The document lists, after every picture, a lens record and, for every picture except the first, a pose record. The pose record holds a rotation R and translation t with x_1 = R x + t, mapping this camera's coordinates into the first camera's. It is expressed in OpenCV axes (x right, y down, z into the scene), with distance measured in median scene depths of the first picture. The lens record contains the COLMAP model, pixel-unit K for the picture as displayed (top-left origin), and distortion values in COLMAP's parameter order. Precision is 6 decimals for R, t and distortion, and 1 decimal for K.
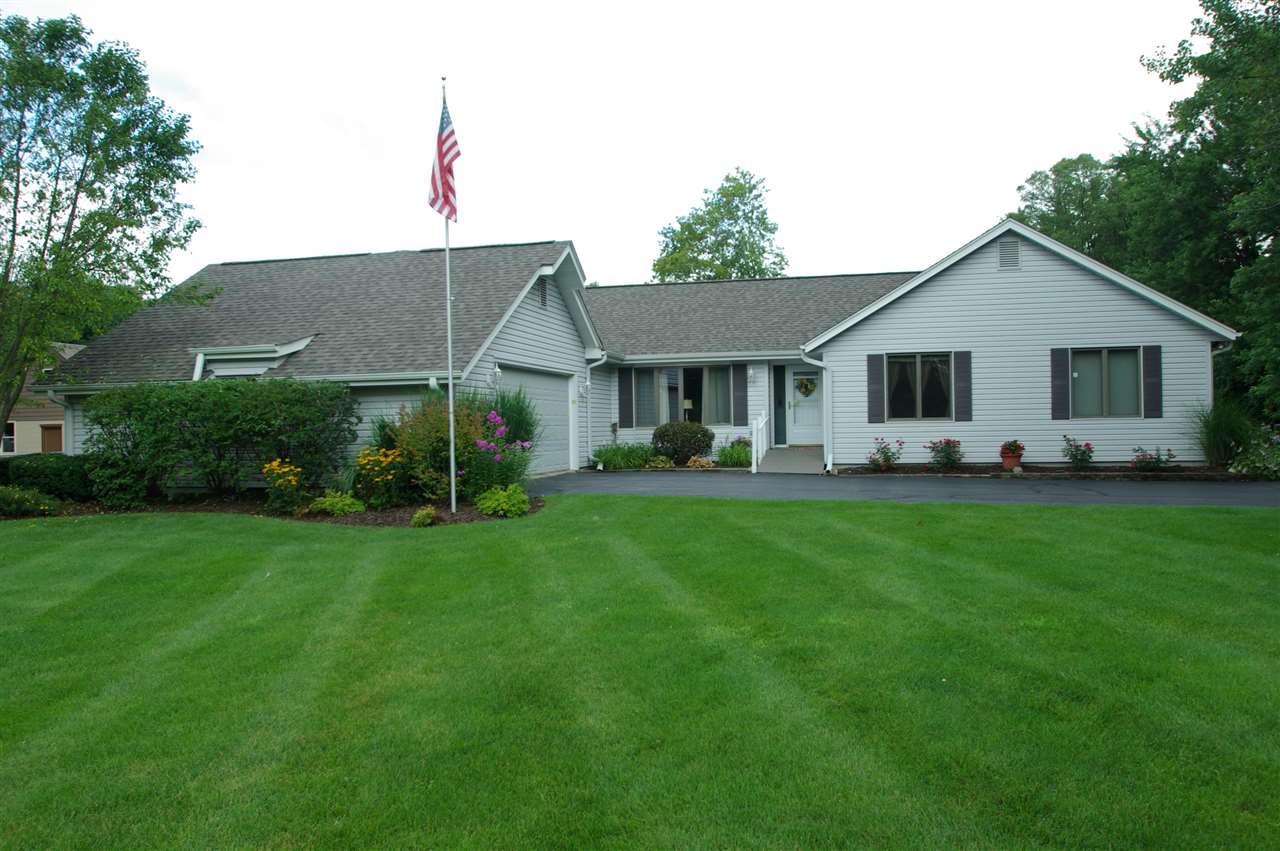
lens RADIAL K [[941.0, 0, 638.2], [0, 941.0, 418.1], [0, 0, 1]] dist [-0.058135, 0.001768]
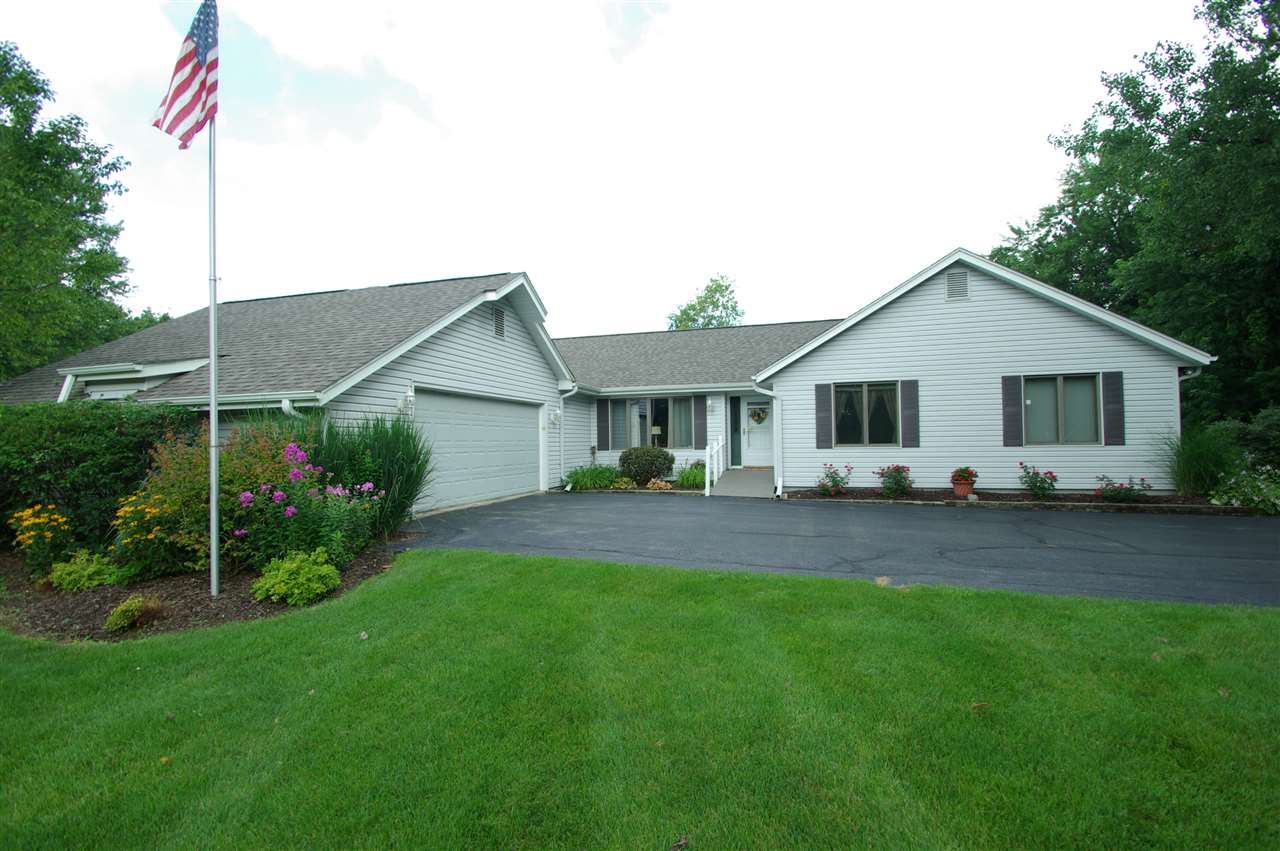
lens RADIAL K [[564.8, 0, 636.3], [0, 564.8, 427.3], [0, 0, 1]] dist [0.000156, -0.007203]
pose [[0.998861, 0.000645, -0.047707, 0.073461], [-0.001470, 0.999850, -0.017244, -0.007590], [0.047689, 0.017294, 0.998712, 0.359115]]
